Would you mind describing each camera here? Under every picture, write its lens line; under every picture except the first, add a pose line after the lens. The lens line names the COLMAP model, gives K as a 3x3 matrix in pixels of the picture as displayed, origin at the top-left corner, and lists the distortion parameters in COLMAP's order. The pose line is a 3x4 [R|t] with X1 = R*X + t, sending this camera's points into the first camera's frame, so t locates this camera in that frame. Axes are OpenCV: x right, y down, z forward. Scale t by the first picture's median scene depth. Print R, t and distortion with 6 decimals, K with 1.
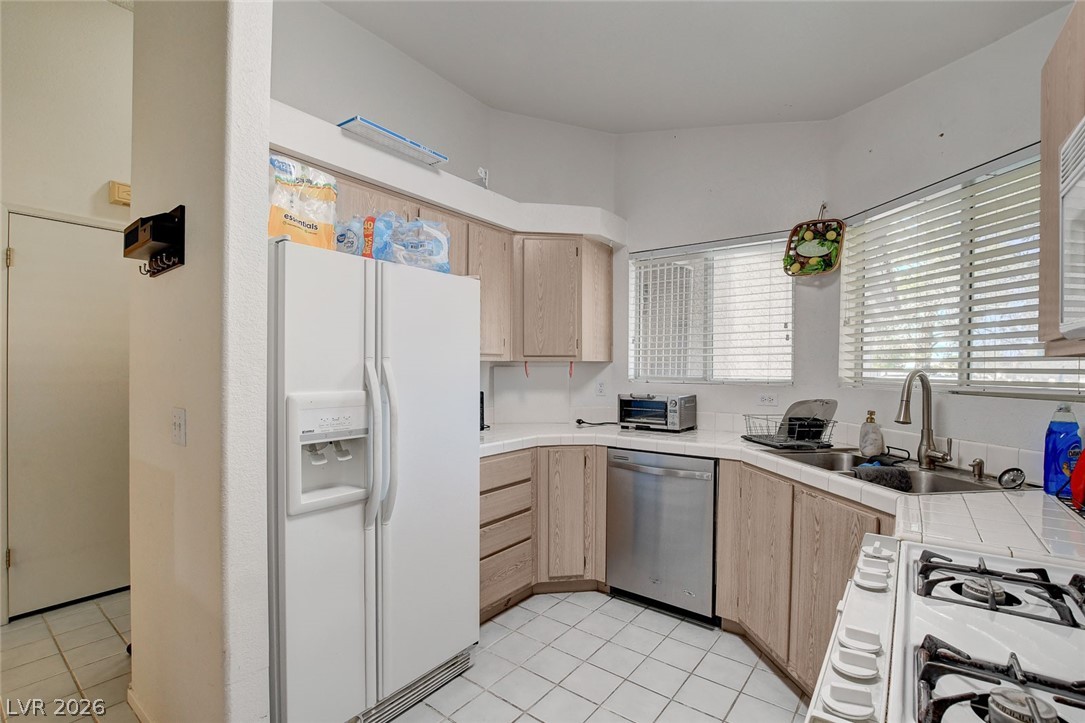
lens RADIAL K [[494.9, 0, 541.8], [0, 494.9, 373.1], [0, 0, 1]] dist [-0.022575, 0.000204]
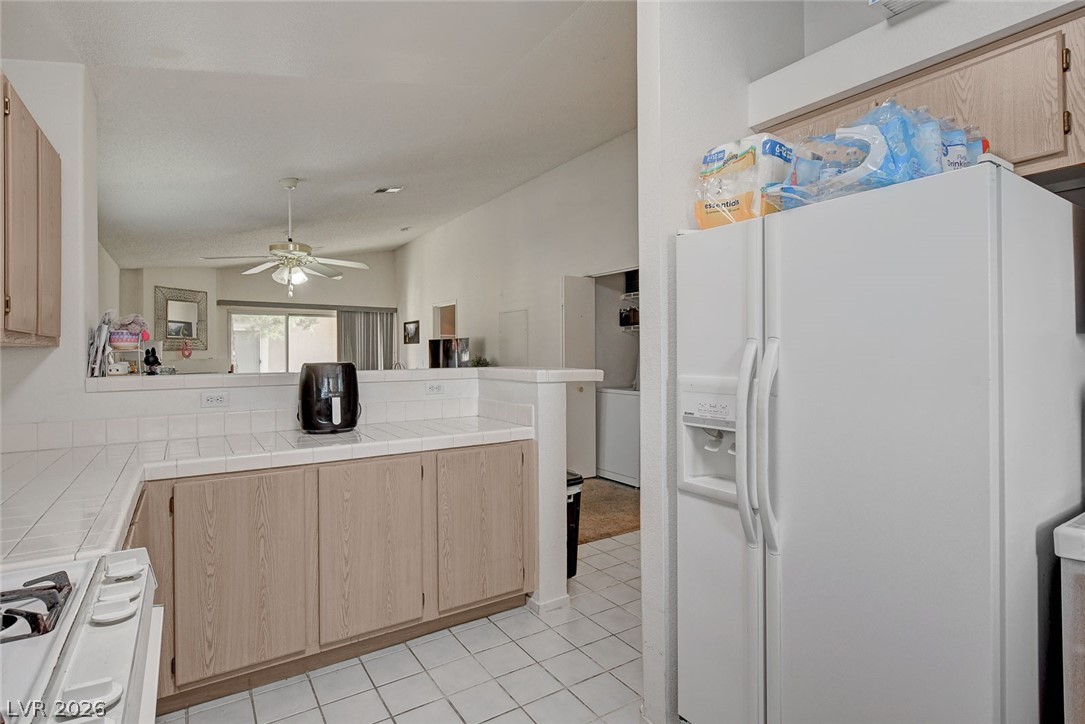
lens RADIAL K [[550.2, 0, 541.9], [0, 550.2, 349.4], [0, 0, 1]] dist [-0.000467, 0.000248]
pose [[-0.344746, -0.010464, -0.938638, 0.412386], [-0.007782, 0.999935, -0.008289, -0.001853], [0.938664, 0.004447, -0.344805, 0.639019]]
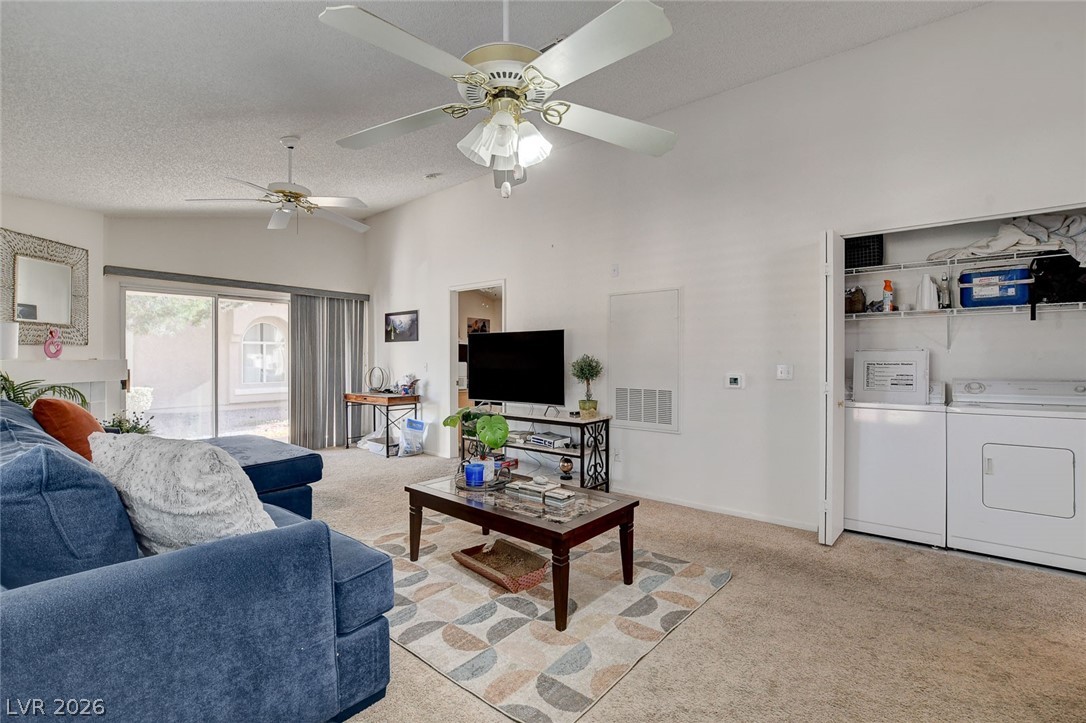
lens RADIAL K [[493.6, 0, 542.2], [0, 493.6, 359.5], [0, 0, 1]] dist [-0.023072, 0.000718]
pose [[-0.056036, -0.005637, -0.998413, -0.336166], [-0.010710, 0.999930, -0.005044, 0.033377], [0.998371, 0.010410, -0.056092, -0.645387]]
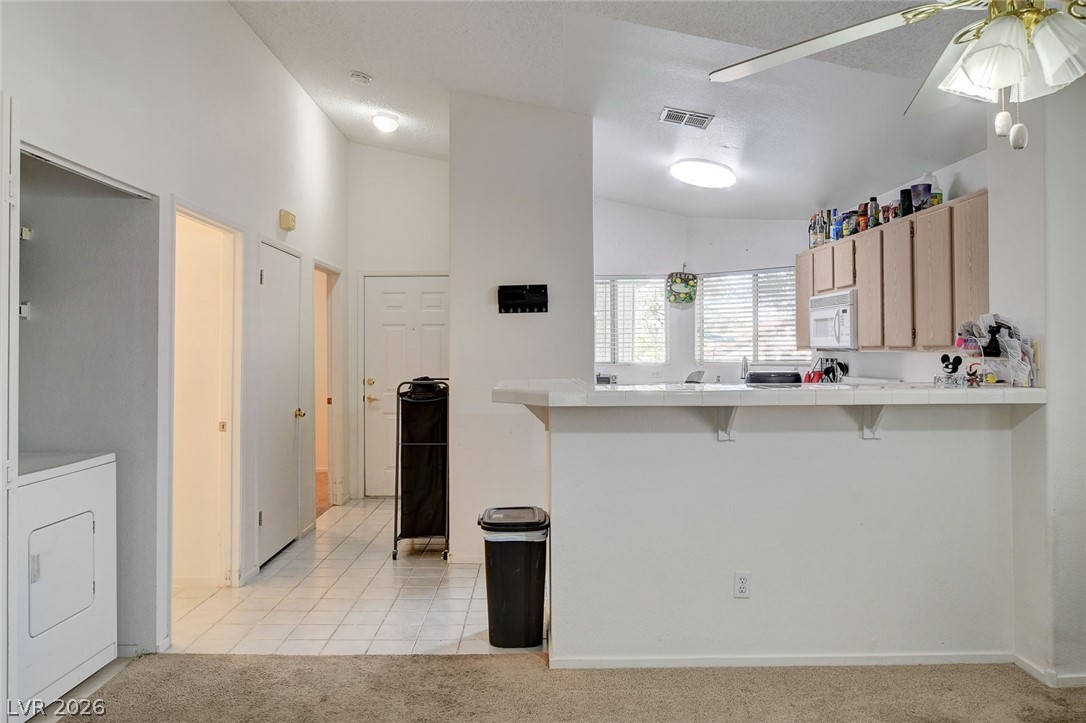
lens RADIAL K [[789.2, 0, 542.7], [0, 789.2, 336.8], [0, 0, 1]] dist [-0.023111, 0.004320]
pose [[0.791730, -0.002175, 0.610867, -1.638661], [0.020298, 0.999535, -0.022749, -0.021618], [-0.610533, 0.030411, 0.791406, -0.985022]]
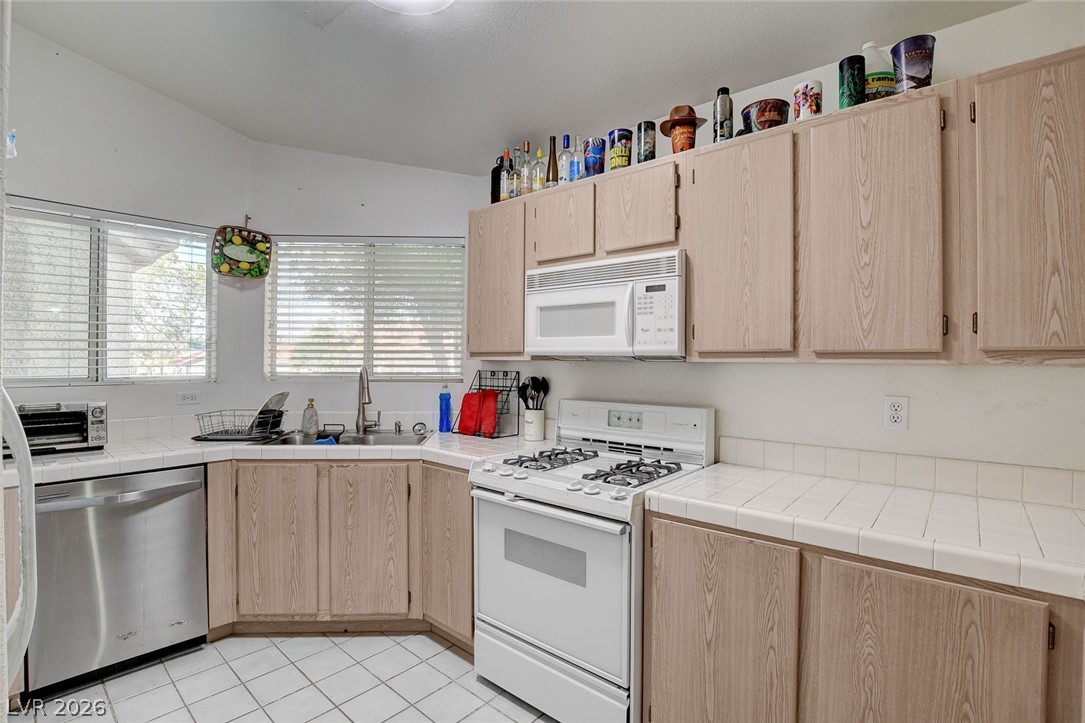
lens RADIAL K [[503.4, 0, 545.6], [0, 503.4, 363.2], [0, 0, 1]] dist [-0.041915, 0.000592]
pose [[0.063249, -0.009328, 0.997954, -0.495485], [0.008096, 0.999928, 0.008833, -0.017915], [-0.997965, 0.007520, 0.063320, 0.274789]]
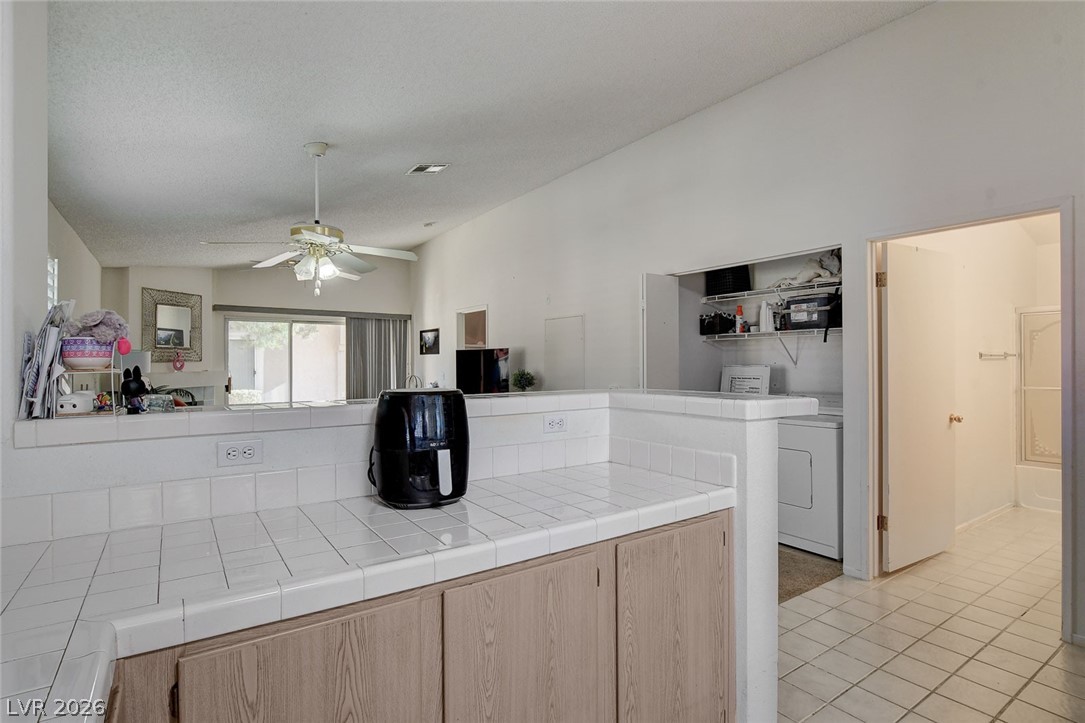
lens RADIAL K [[544.9, 0, 544.6], [0, 544.9, 358.4], [0, 0, 1]] dist [-0.018046, 0.000279]
pose [[-0.319181, -0.011988, -0.947618, 0.134043], [-0.009272, 0.999912, -0.009527, -0.014403], [0.947648, 0.005745, -0.319264, 0.241982]]
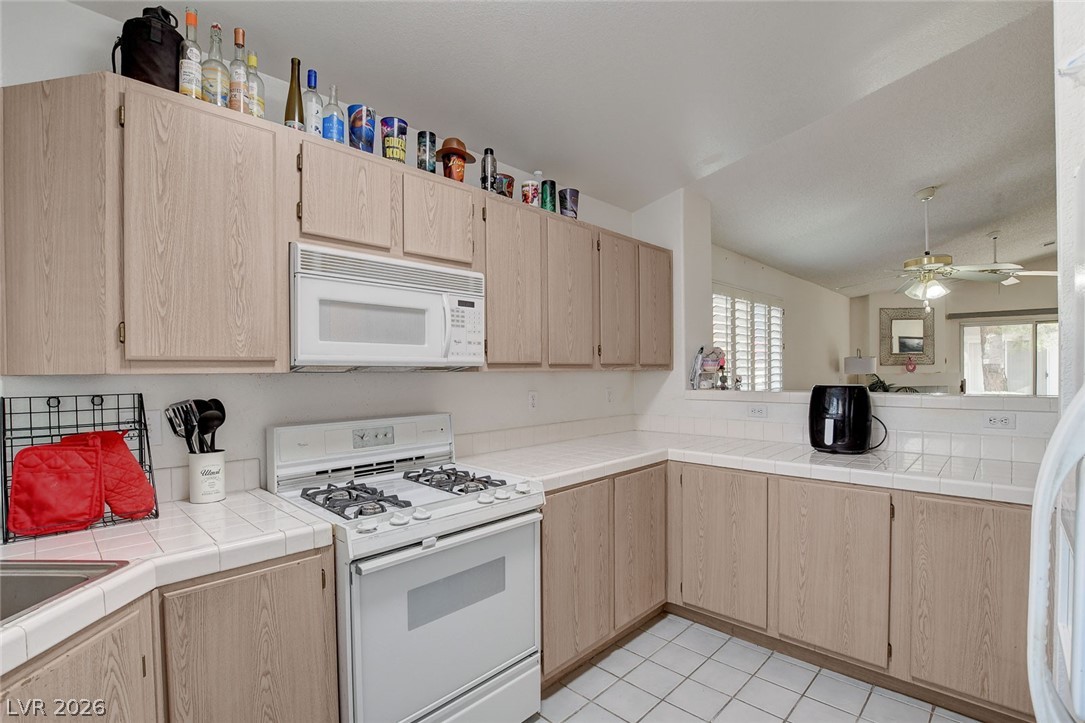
lens RADIAL K [[505.1, 0, 539.7], [0, 505.1, 376.2], [0, 0, 1]] dist [-0.034130, 0.000557]
pose [[-0.992199, -0.001033, 0.124659, 0.032095], [0.002466, 0.999607, 0.027919, -0.027437], [-0.124639, 0.028008, -0.991807, 0.938311]]
